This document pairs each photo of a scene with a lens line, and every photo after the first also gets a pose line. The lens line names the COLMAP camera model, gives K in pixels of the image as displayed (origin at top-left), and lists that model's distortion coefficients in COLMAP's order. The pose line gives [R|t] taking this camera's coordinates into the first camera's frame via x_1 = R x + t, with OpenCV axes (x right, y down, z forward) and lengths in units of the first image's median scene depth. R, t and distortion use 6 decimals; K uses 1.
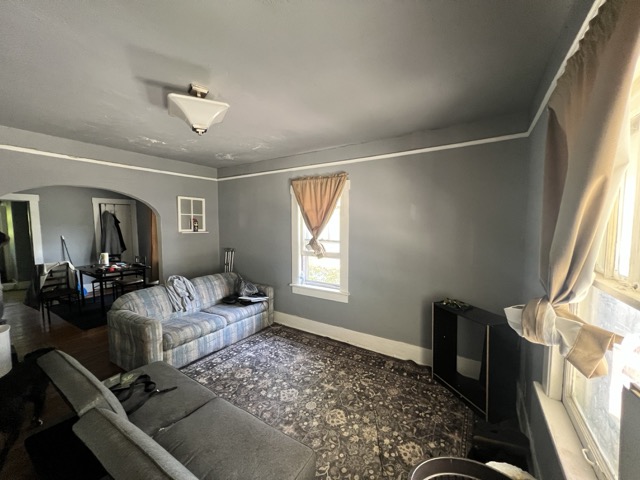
lens RADIAL K [[257.1, 0, 321.1], [0, 257.1, 240.9], [0, 0, 1]] dist [-0.001107, 0.000755]
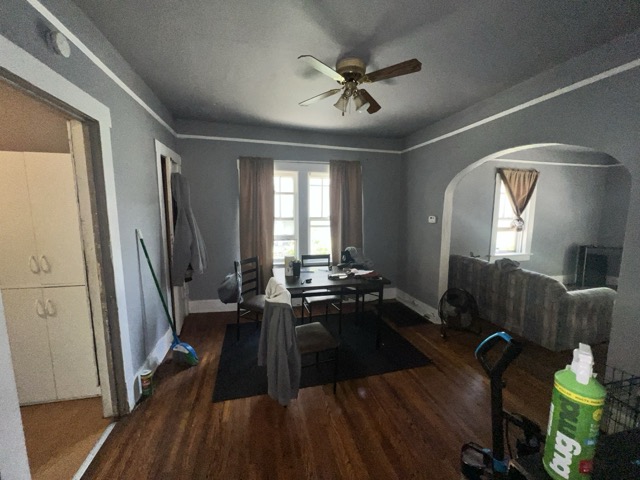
lens RADIAL K [[257.1, 0, 321.7], [0, 257.1, 242.3], [0, 0, 1]] dist [-0.001107, 0.000755]
pose [[0.685106, -0.087293, 0.723194, -2.191984], [0.045441, 0.995982, 0.077171, -0.033349], [-0.727024, -0.020008, 0.686320, 1.065118]]
